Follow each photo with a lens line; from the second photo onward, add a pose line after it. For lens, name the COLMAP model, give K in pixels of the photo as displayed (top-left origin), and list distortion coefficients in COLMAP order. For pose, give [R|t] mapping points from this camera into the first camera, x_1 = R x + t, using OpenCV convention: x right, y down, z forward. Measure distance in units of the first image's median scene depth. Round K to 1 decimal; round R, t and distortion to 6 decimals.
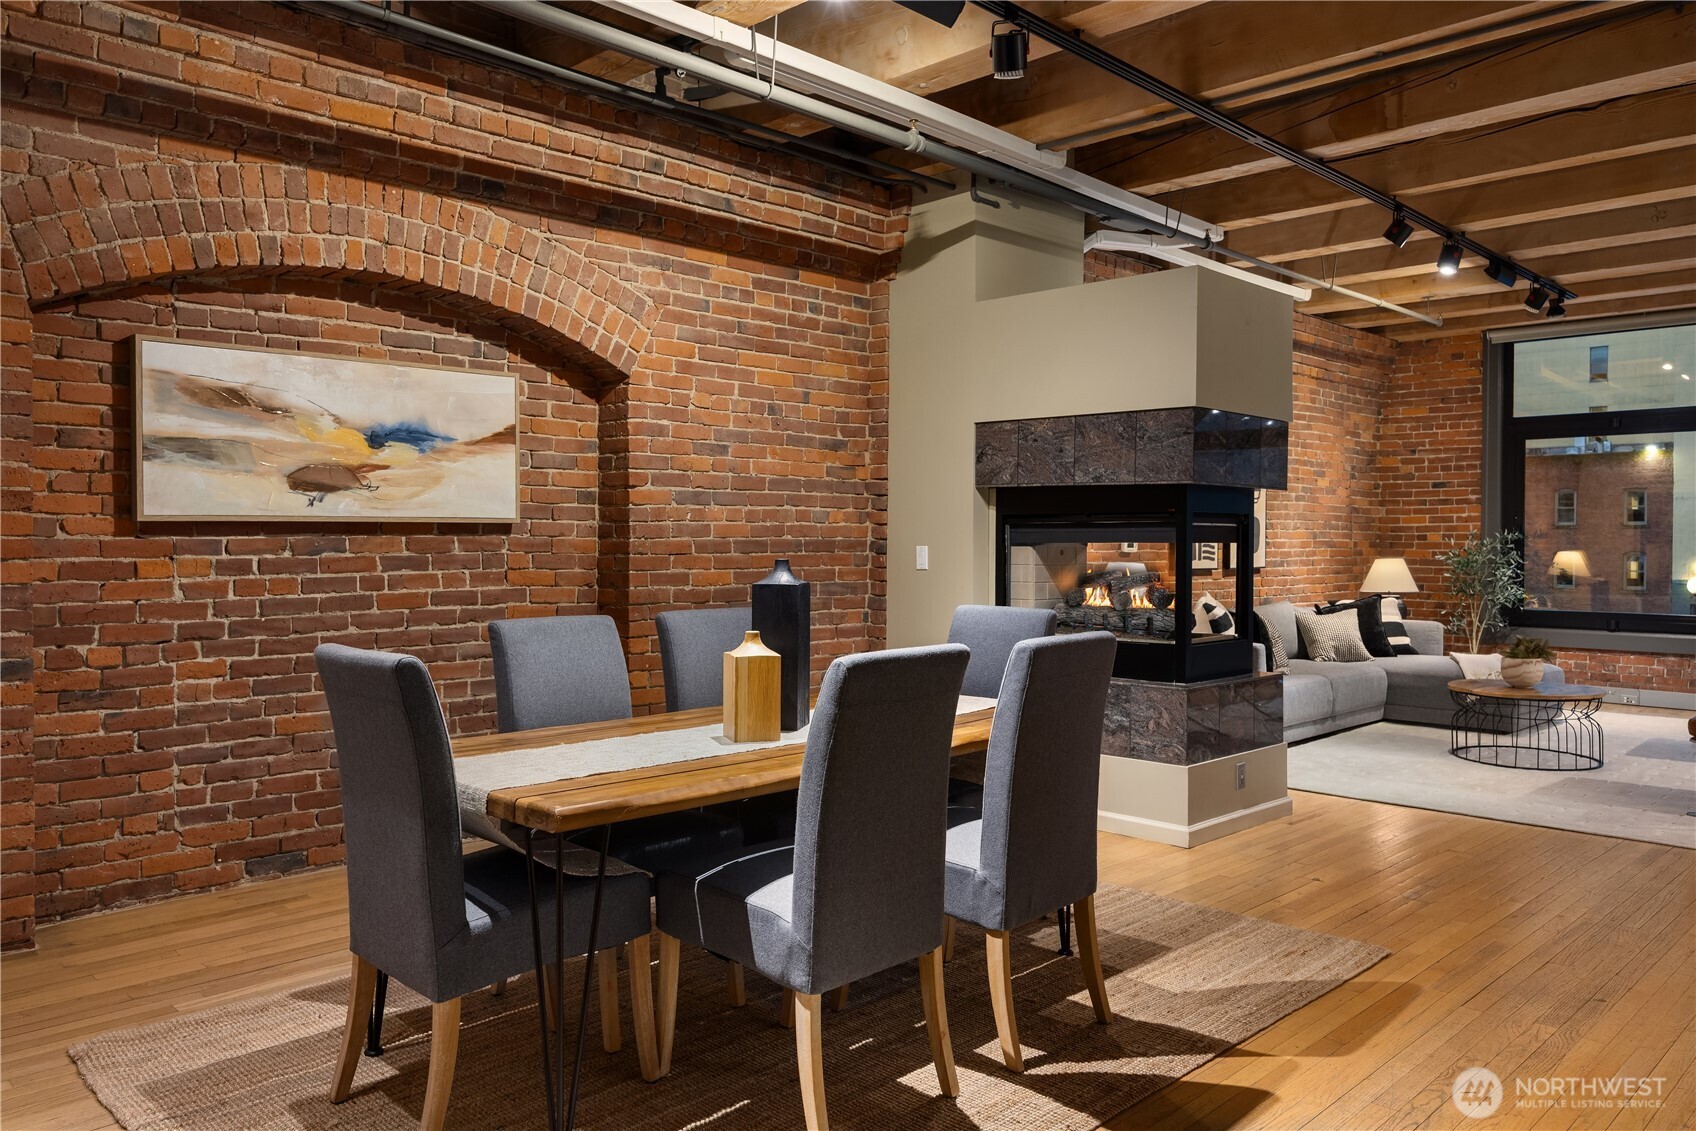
lens RADIAL K [[1248.6, 0, 851.3], [0, 1248.6, 561.8], [0, 0, 1]] dist [-0.006748, 0.019237]
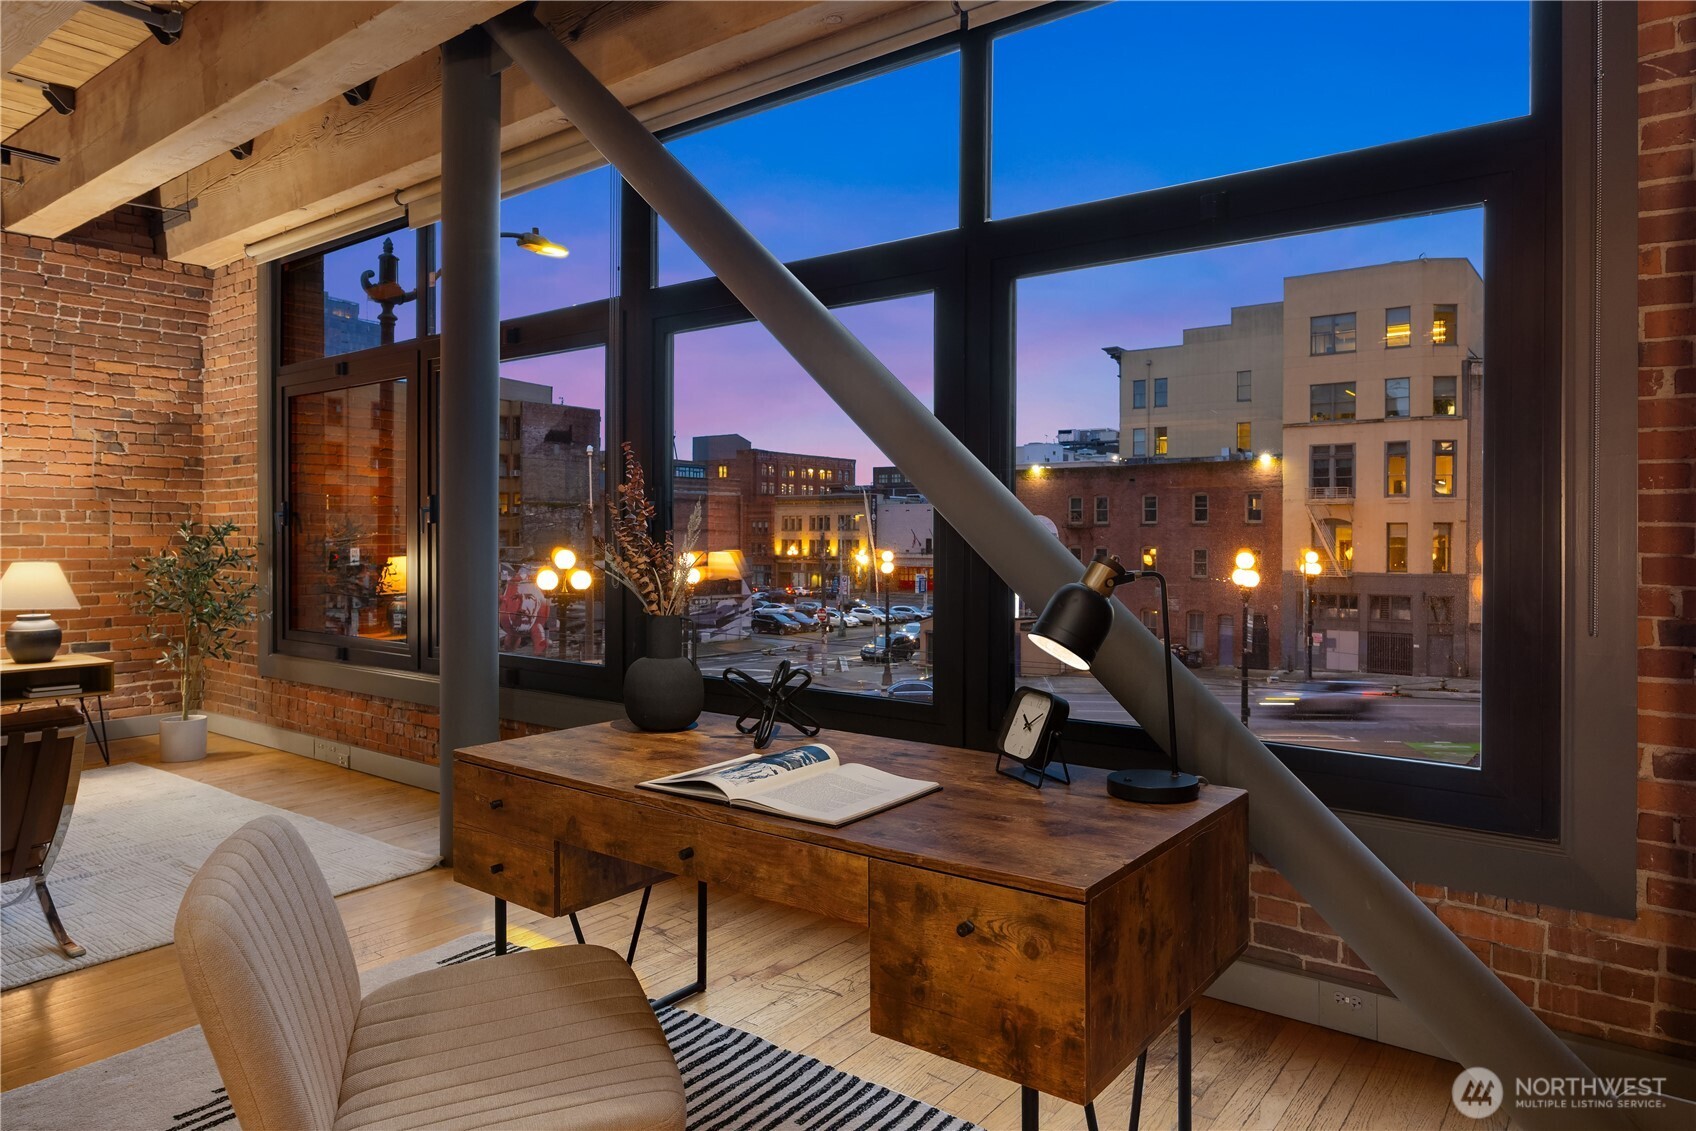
lens RADIAL K [[1066.5, 0, 861.4], [0, 1066.5, 547.9], [0, 0, 1]] dist [0.001845, -0.001344]
pose [[0.992697, -0.000159, 0.120634, 0.858656], [0.000902, 0.999981, -0.006103, -0.006270], [-0.120630, 0.006167, 0.992678, 0.374061]]
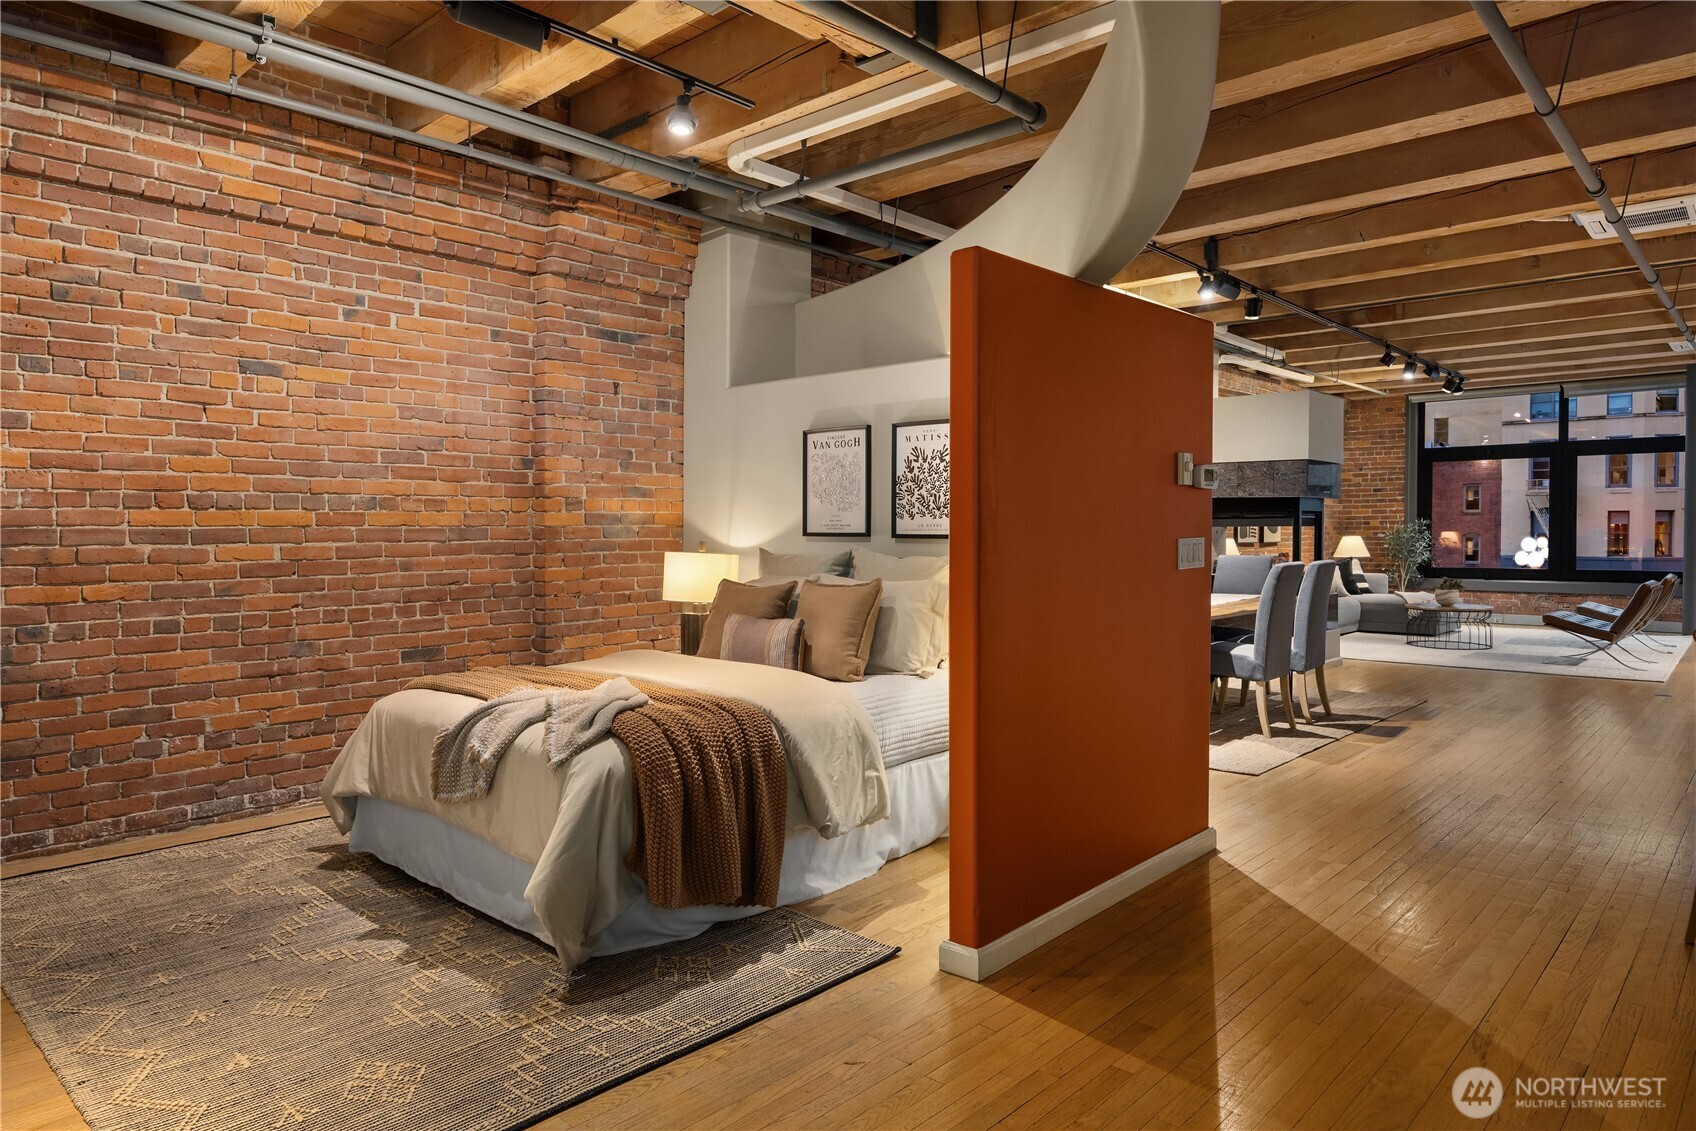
lens RADIAL K [[1066.5, 0, 830.0], [0, 1066.5, 558.3], [0, 0, 1]] dist [0.001845, -0.001344]
pose [[0.999674, -0.007665, 0.024360, -0.298586], [0.007424, 0.999923, 0.009992, 0.007724], [-0.024435, -0.009808, 0.999653, -0.395319]]
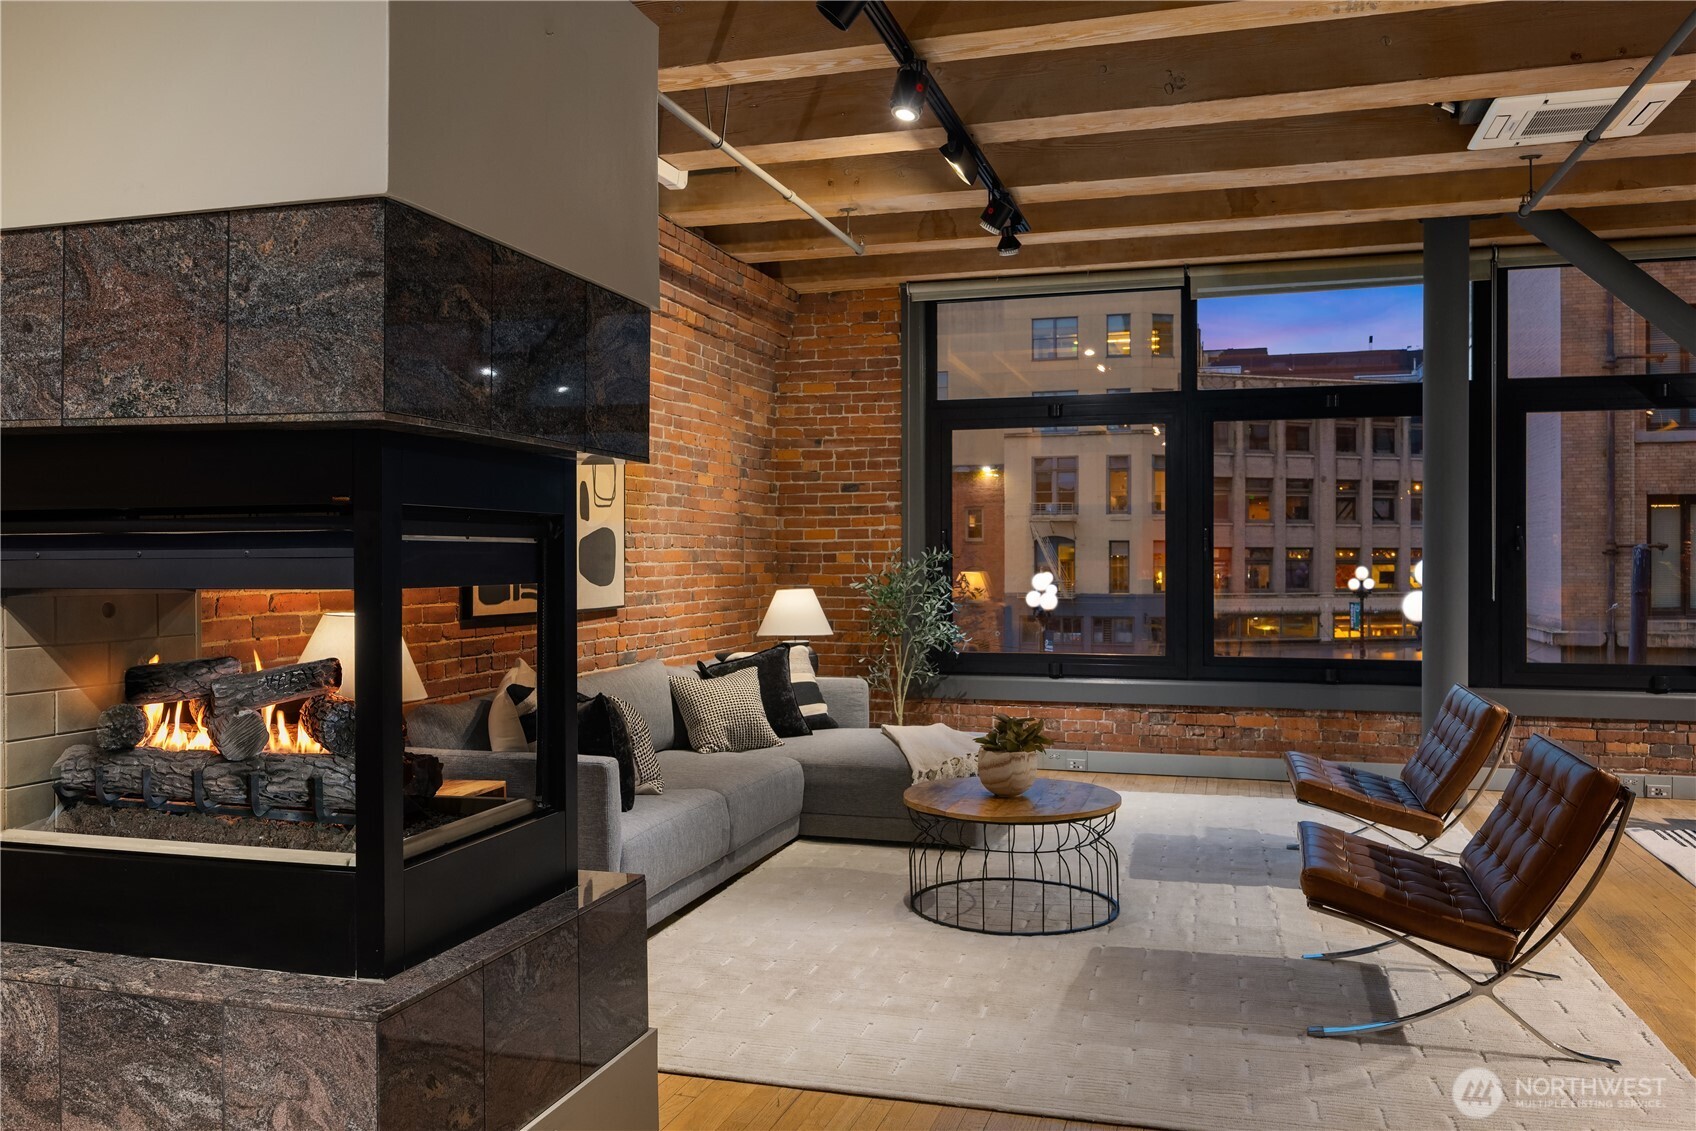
lens RADIAL K [[1325.1, 0, 849.4], [0, 1325.1, 573.3], [0, 0, 1]] dist [0.007122, -0.004144]
pose [[0.888032, -0.009817, 0.459676, 0.119046], [0.012139, 0.999924, -0.002096, -0.009760], [-0.459621, 0.007442, 0.888084, 0.334638]]
